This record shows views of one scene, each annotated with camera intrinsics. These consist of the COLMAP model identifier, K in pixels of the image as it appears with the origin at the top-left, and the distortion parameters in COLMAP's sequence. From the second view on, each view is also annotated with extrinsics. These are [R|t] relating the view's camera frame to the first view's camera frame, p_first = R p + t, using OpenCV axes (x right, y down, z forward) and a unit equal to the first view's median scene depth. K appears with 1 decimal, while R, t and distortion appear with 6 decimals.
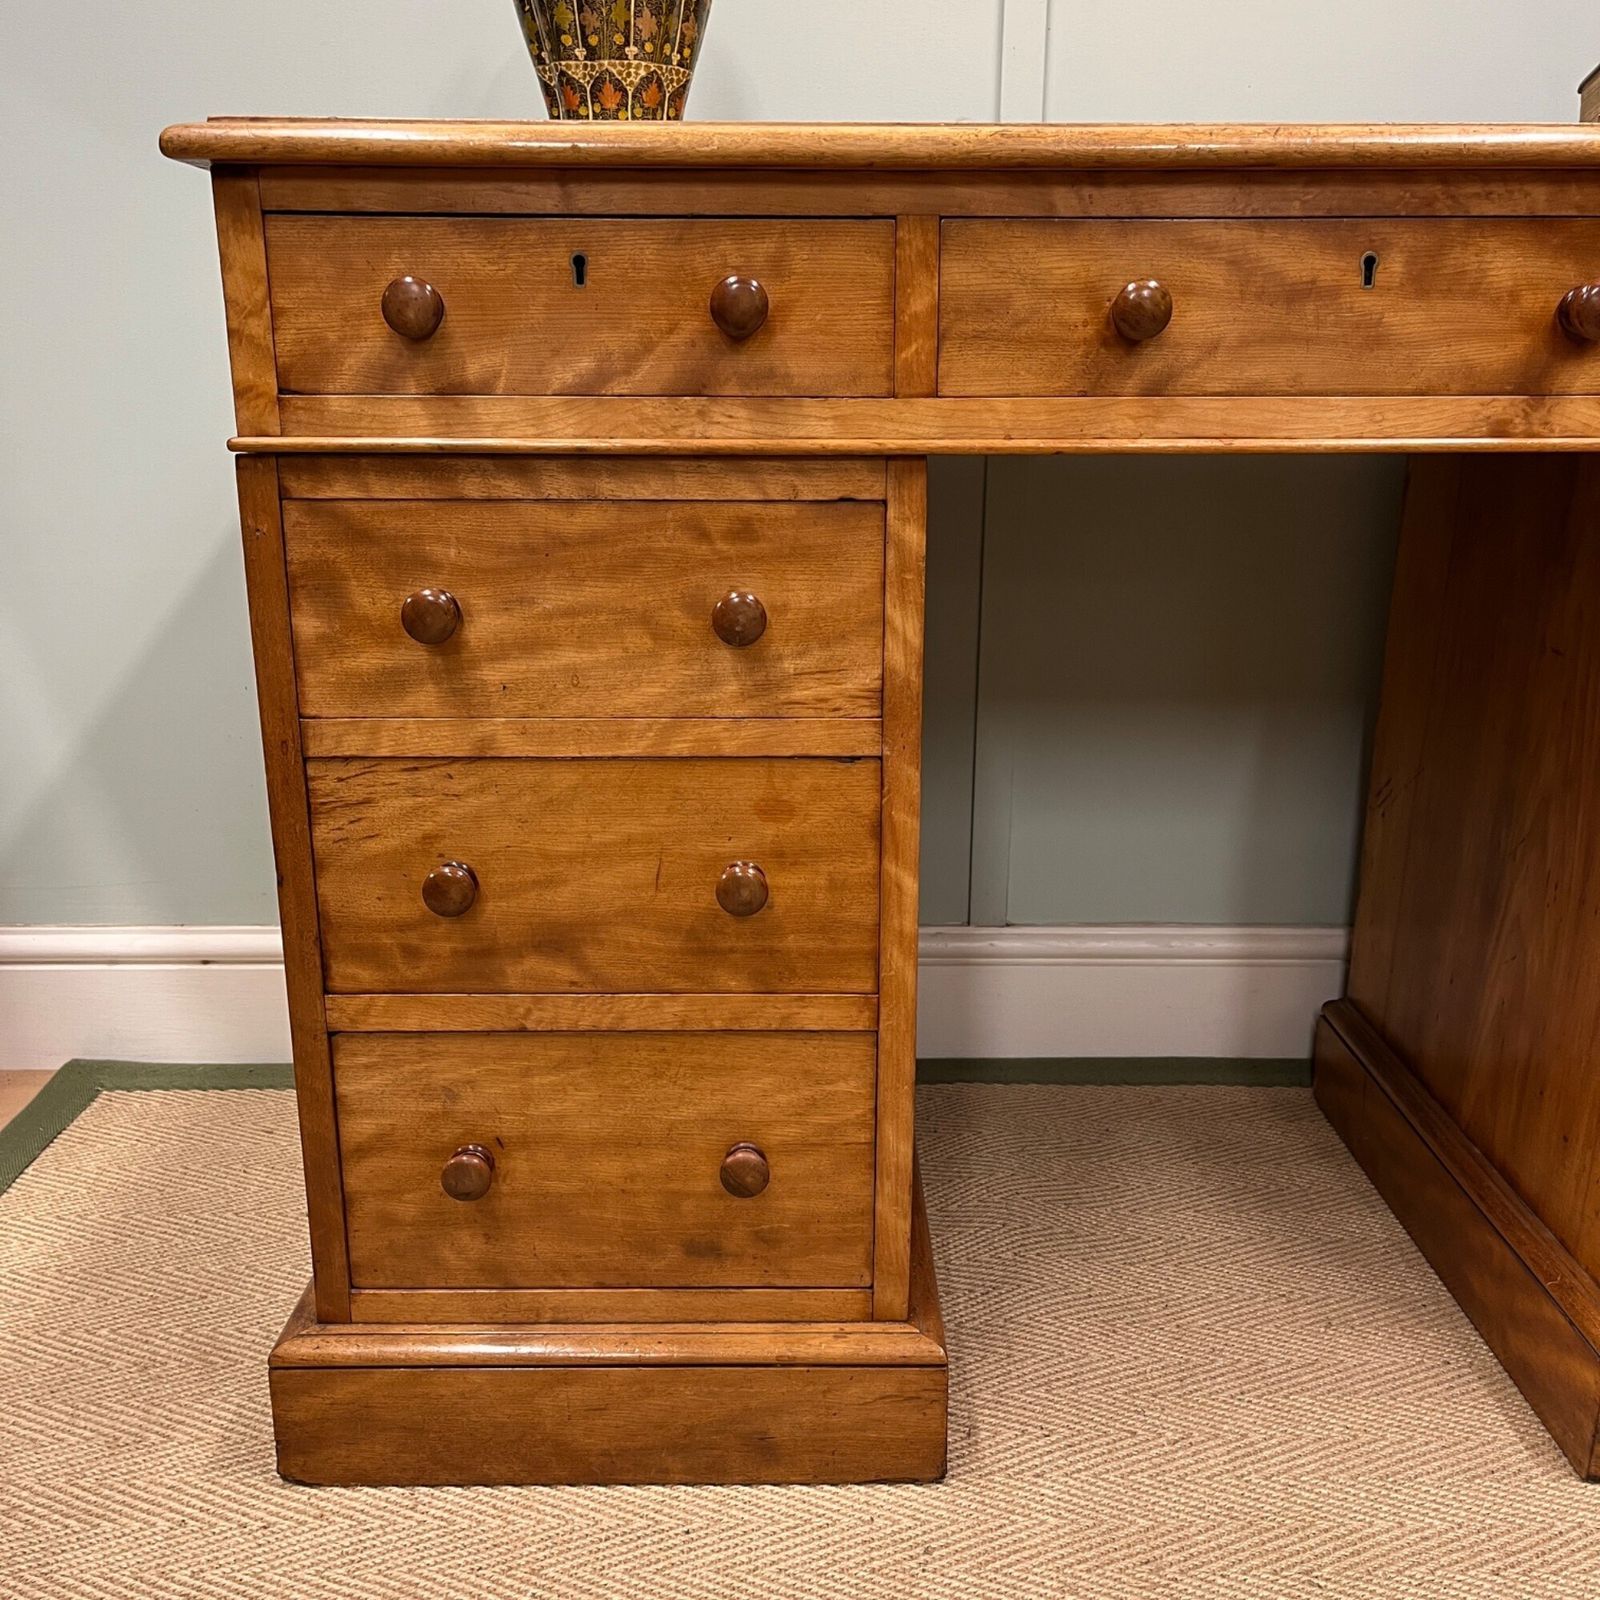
lens RADIAL K [[1635.7, 0, 807.7], [0, 1635.7, 822.1], [0, 0, 1]] dist [0.038453, 0.000000]
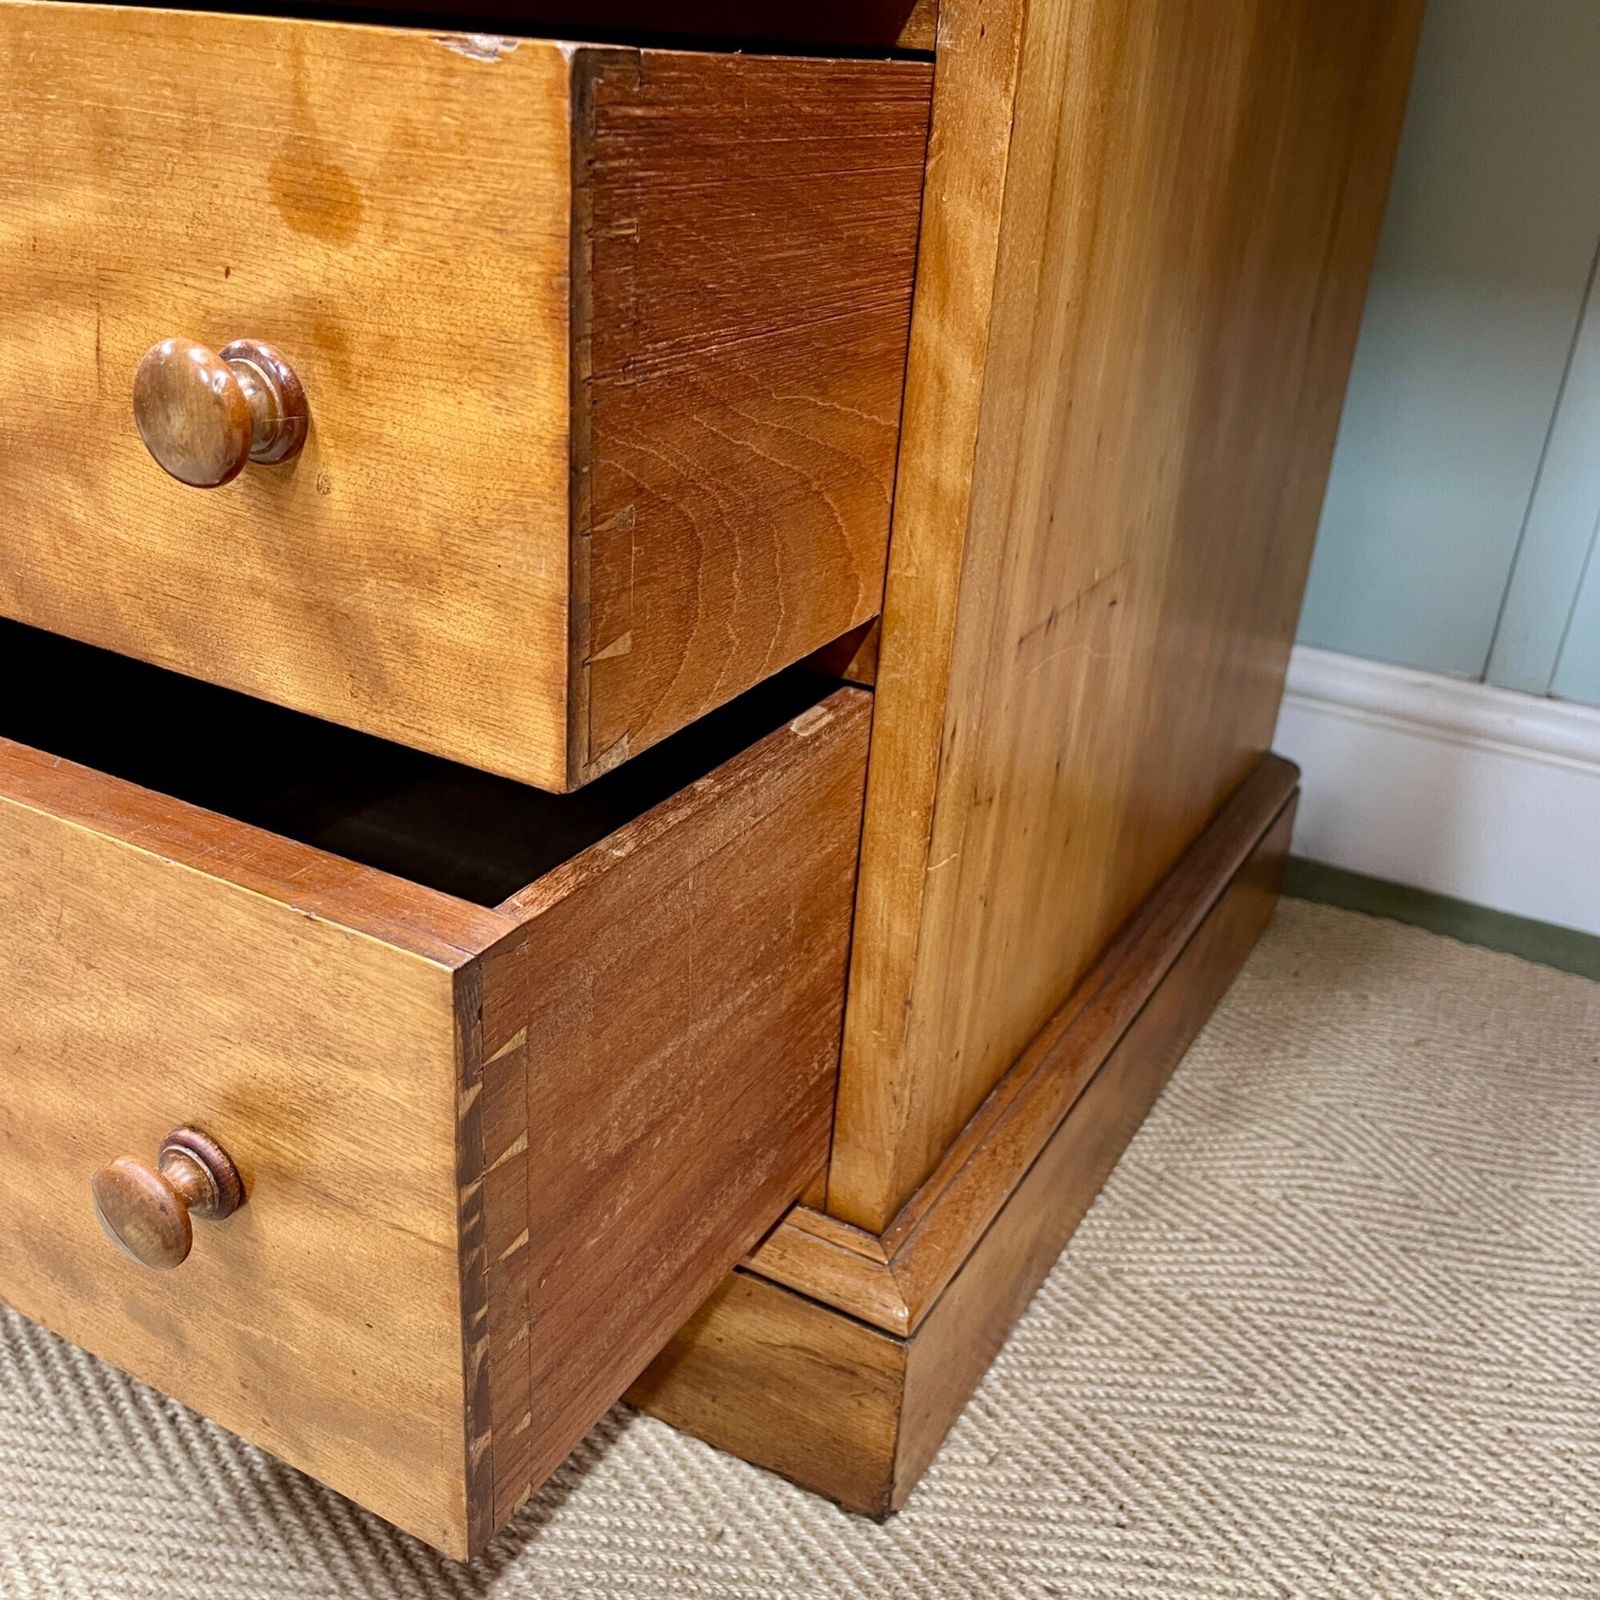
lens RADIAL K [[1635.7, 0, 805.2], [0, 1635.7, 832.5], [0, 0, 1]] dist [0.038453, 0.000000]
pose [[0.874280, 0.263085, -0.407947, 0.233566], [-0.198198, 0.960621, 0.194742, 0.076034], [0.443116, -0.089405, 0.891995, 0.533925]]
